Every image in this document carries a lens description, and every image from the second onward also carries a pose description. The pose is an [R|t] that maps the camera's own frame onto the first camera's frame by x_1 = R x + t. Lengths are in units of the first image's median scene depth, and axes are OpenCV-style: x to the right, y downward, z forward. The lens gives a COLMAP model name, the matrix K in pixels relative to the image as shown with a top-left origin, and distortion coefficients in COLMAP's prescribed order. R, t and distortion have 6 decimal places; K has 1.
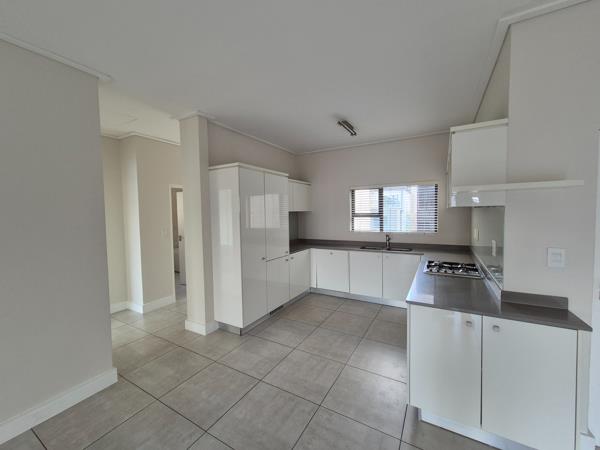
lens RADIAL K [[245.9, 0, 300.3], [0, 245.9, 223.1], [0, 0, 1]] dist [0.015270, -0.000424]
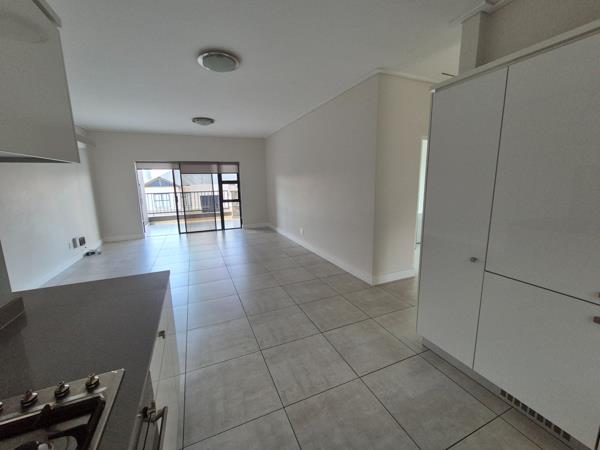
lens RADIAL K [[245.9, 0, 294.5], [0, 245.9, 220.9], [0, 0, 1]] dist [0.015270, -0.000424]
pose [[-0.604181, 0.157252, -0.781177, 0.601313], [-0.008692, 0.978976, 0.203791, -0.039184], [0.796800, 0.129917, -0.590112, 1.351085]]
